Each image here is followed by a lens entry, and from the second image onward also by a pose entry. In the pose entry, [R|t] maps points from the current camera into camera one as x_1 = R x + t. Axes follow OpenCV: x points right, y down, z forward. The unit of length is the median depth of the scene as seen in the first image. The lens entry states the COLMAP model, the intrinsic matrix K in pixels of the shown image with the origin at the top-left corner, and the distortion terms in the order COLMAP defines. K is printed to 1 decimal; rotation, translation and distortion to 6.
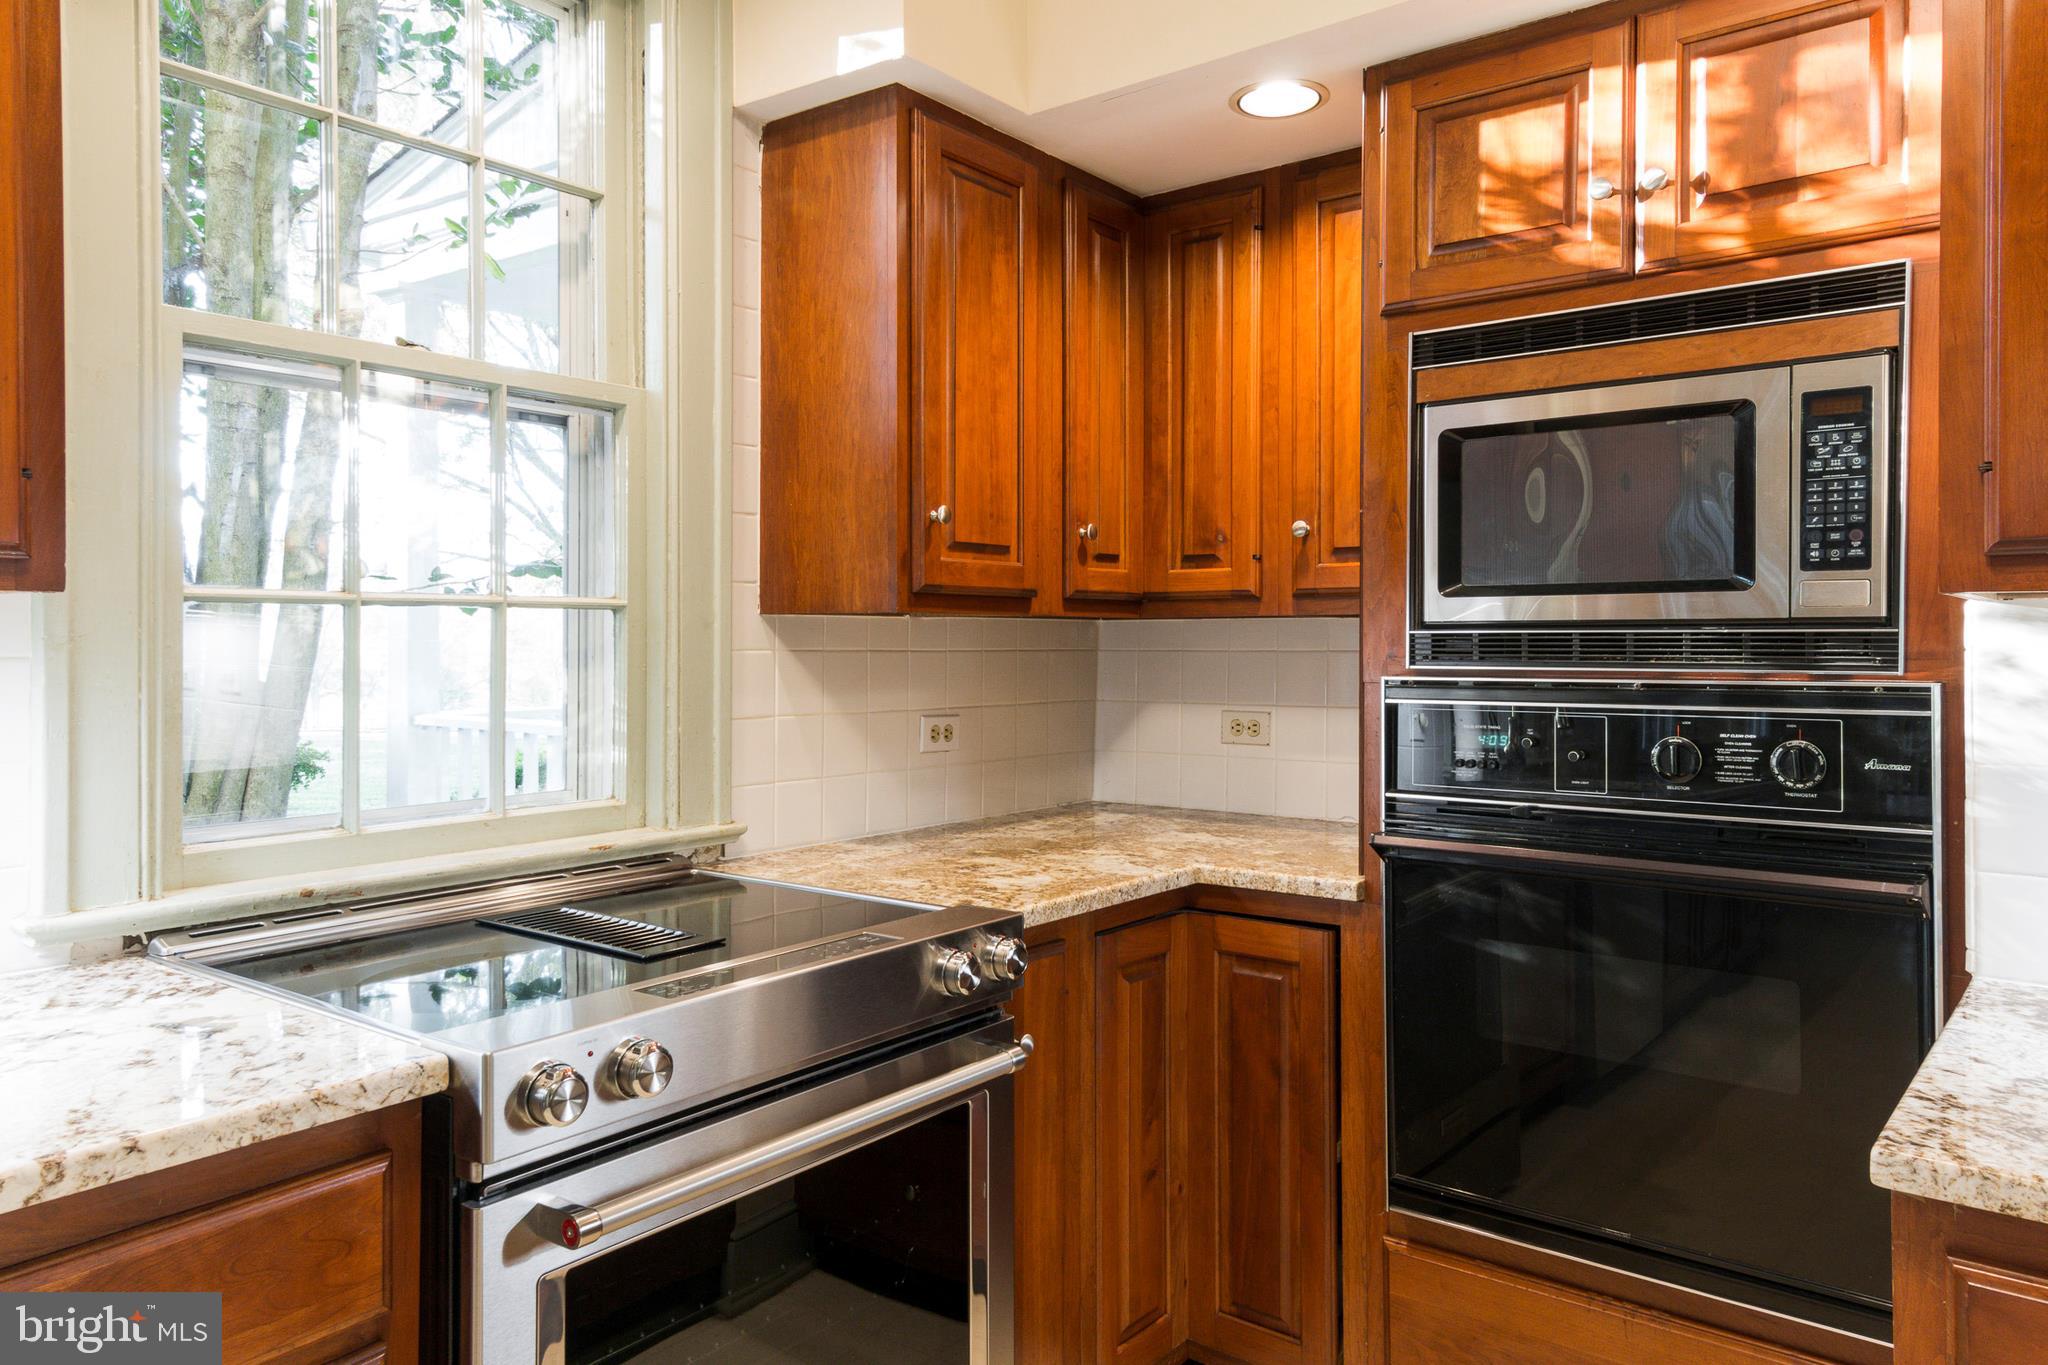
lens RADIAL K [[1409.6, 0, 1012.6], [0, 1409.6, 652.9], [0, 0, 1]] dist [0.050581, -0.011033]
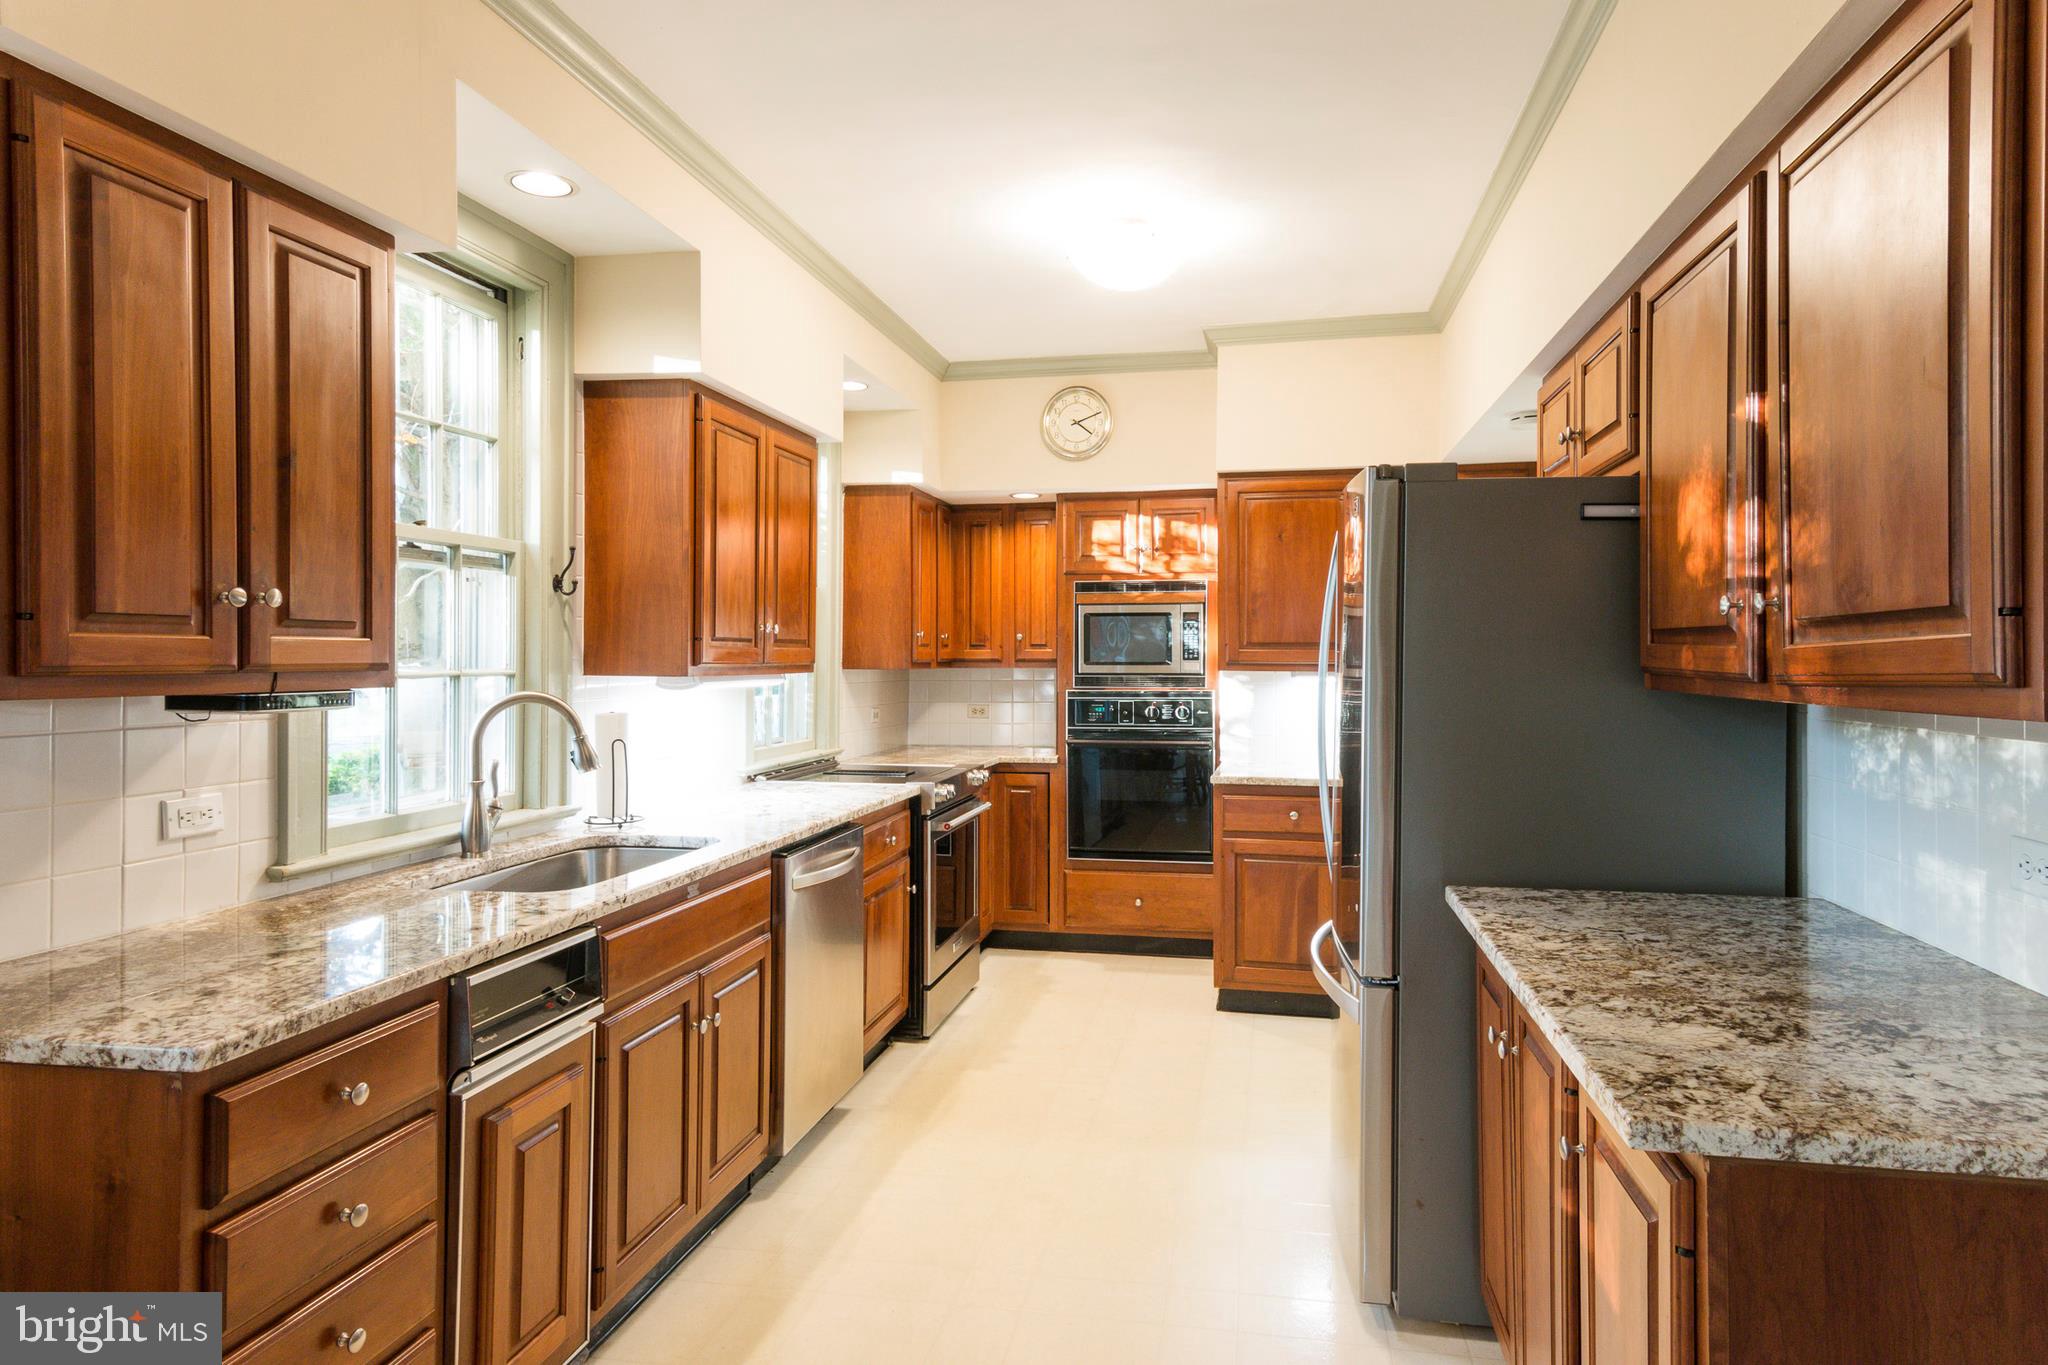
lens RADIAL K [[1204.3, 0, 1050.3], [0, 1204.3, 660.3], [0, 0, 1]] dist [0.039507, -0.006097]
pose [[0.892437, -0.000209, 0.451171, -0.914844], [0.002734, 0.999984, -0.004944, -0.034643], [-0.451163, 0.005646, 0.892424, -1.282253]]
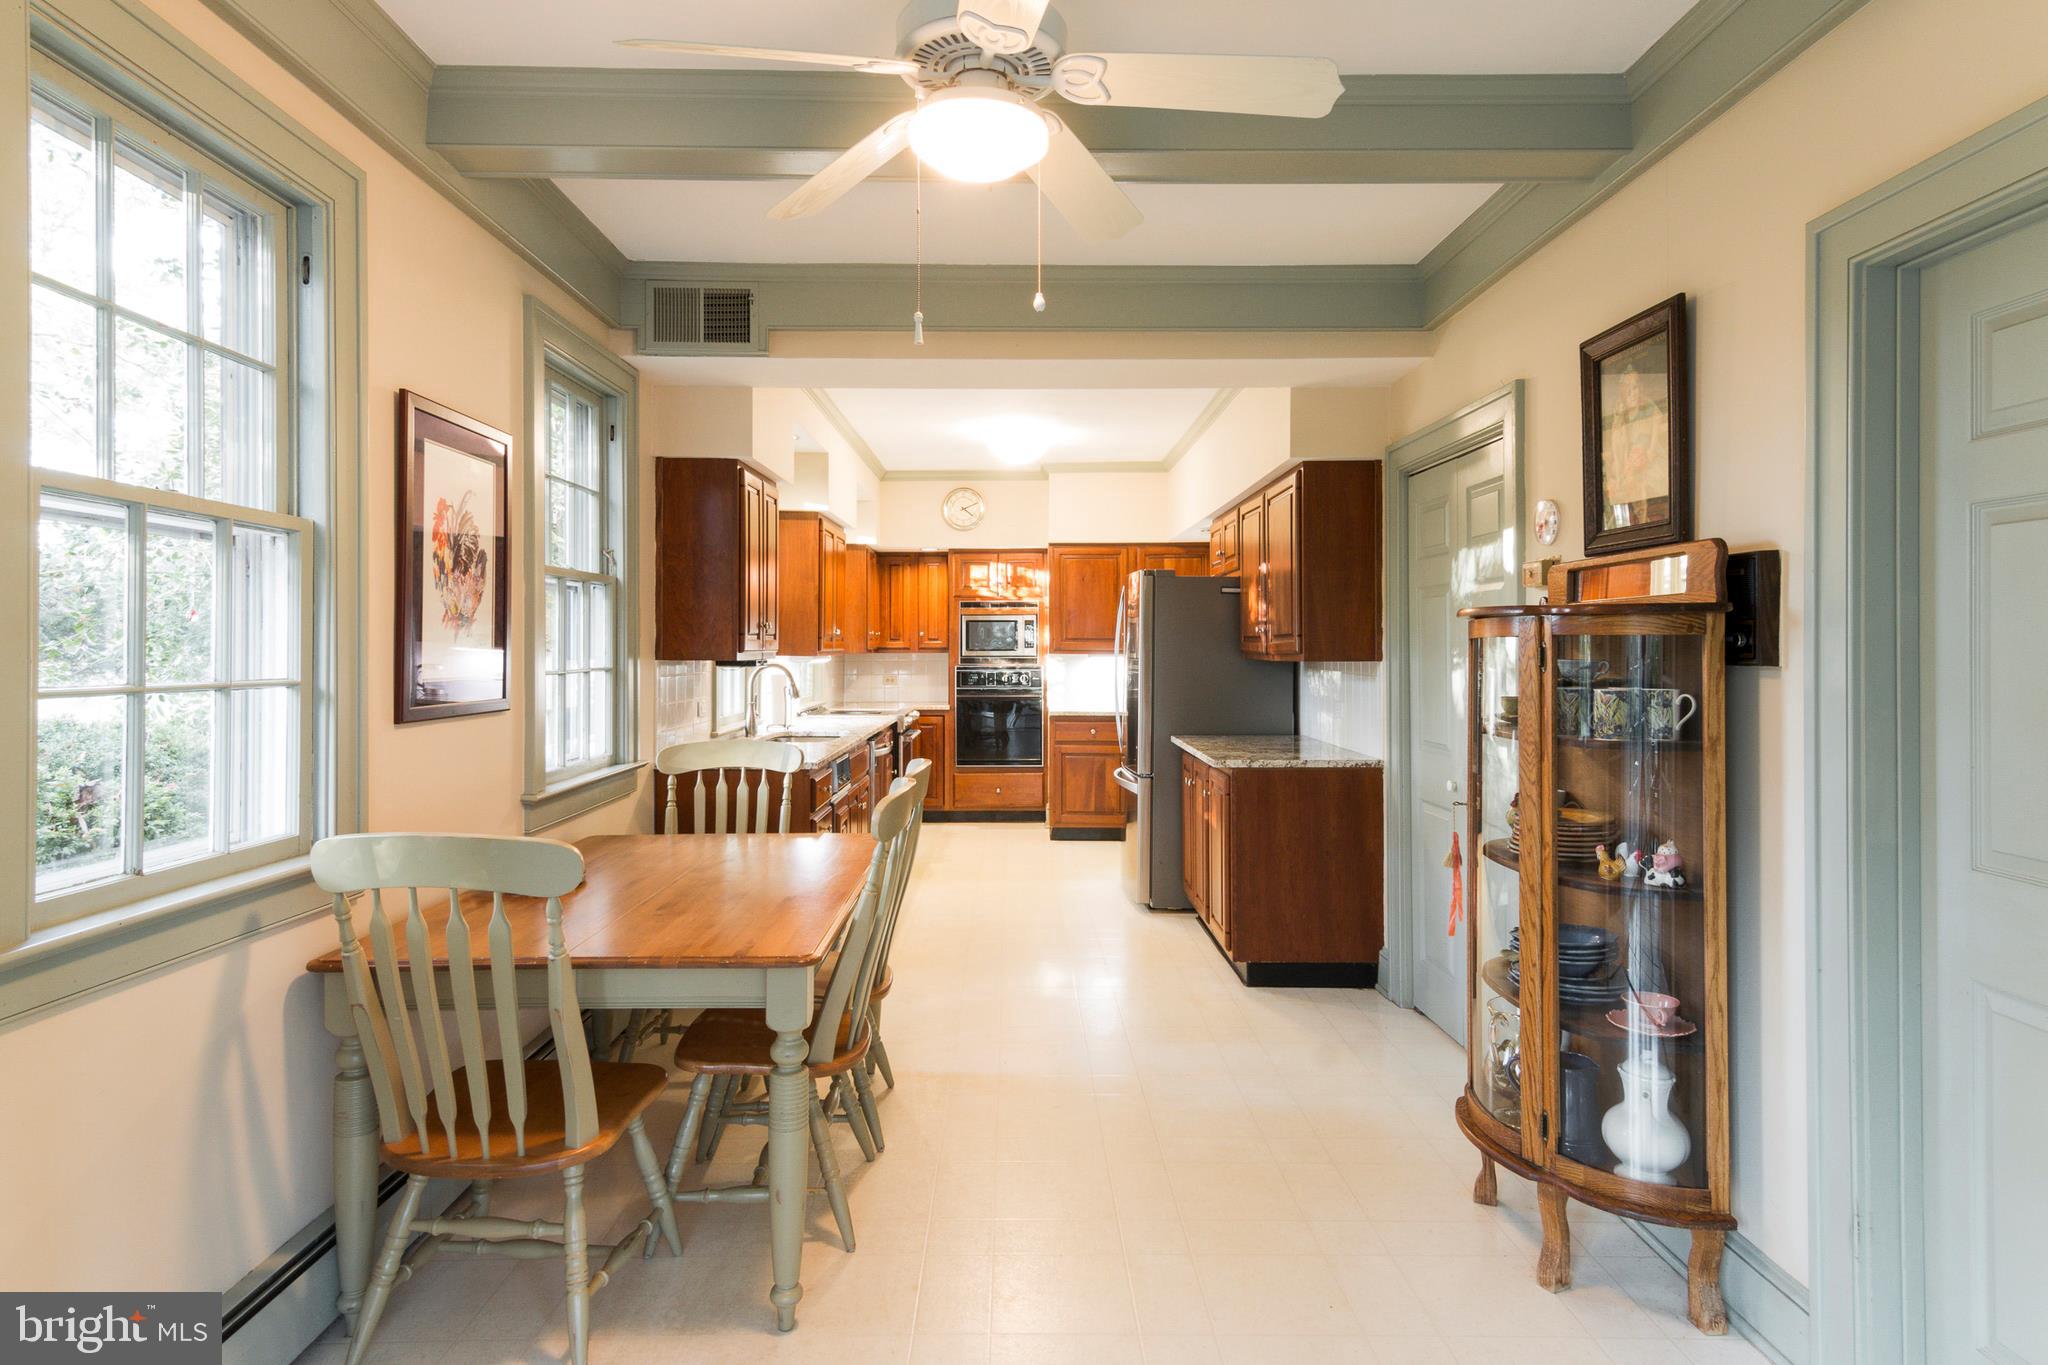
lens RADIAL K [[1124.9, 0, 996.5], [0, 1124.9, 646.7], [0, 0, 1]] dist [0.003746, 0.000129]
pose [[0.807184, 0.000495, 0.590300, -1.965797], [0.003973, 0.999972, -0.006271, -0.027714], [-0.590287, 0.007407, 0.807160, -2.329740]]
